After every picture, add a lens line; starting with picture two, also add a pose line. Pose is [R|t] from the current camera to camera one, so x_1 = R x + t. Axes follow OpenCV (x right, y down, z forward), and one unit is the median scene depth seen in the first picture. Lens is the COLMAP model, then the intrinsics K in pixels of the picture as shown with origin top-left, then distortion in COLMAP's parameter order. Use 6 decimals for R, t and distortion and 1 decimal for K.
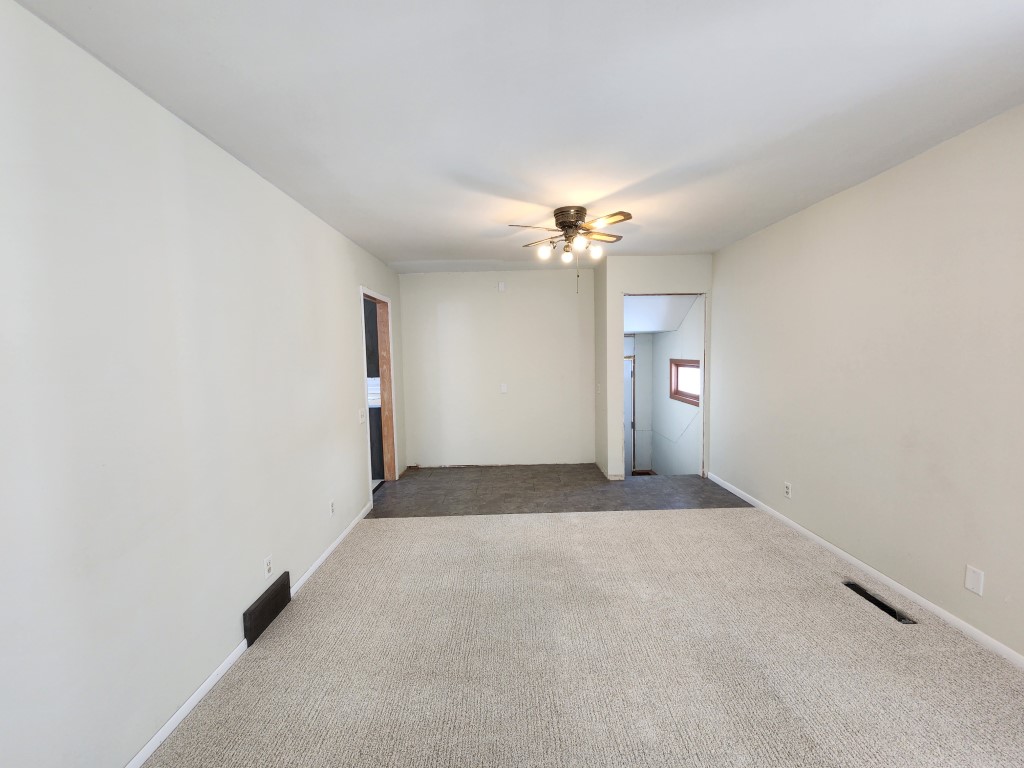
lens RADIAL K [[417.0, 0, 512.0], [0, 417.0, 384.0], [0, 0, 1]] dist [0.000204, -0.000303]
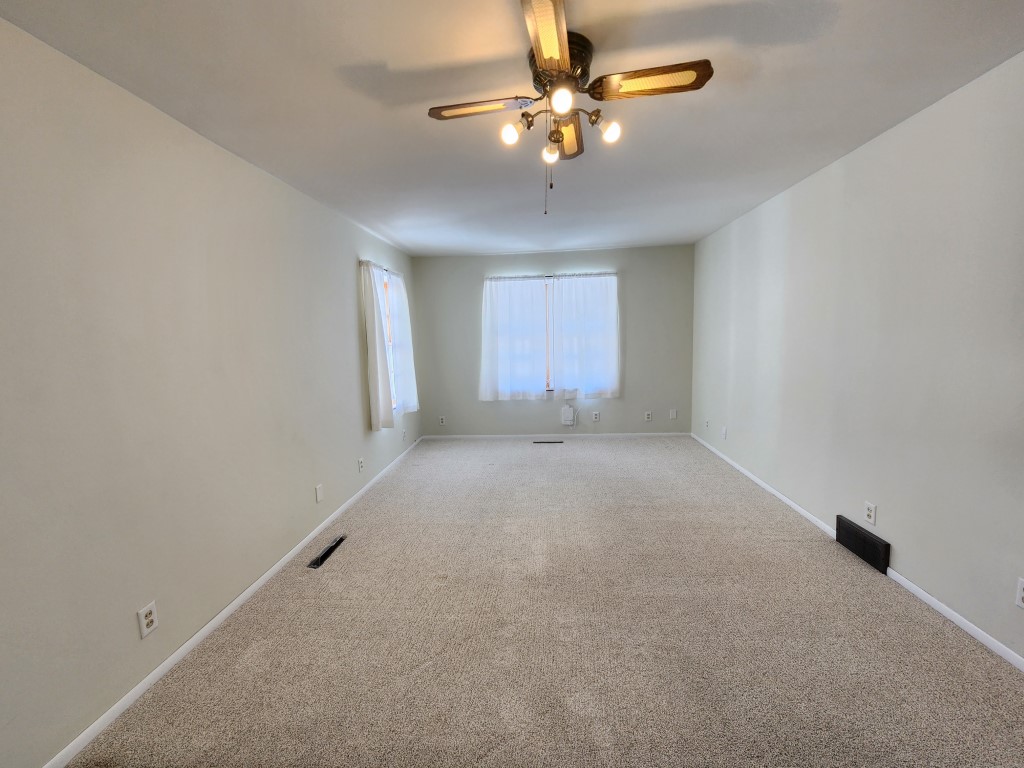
lens RADIAL K [[417.0, 0, 512.0], [0, 417.0, 384.0], [0, 0, 1]] dist [0.000204, -0.000303]
pose [[-0.993256, 0.055782, 0.101638, 0.177300], [0.074488, 0.978811, 0.190736, -0.139519], [-0.088845, 0.197020, -0.976366, 1.899443]]
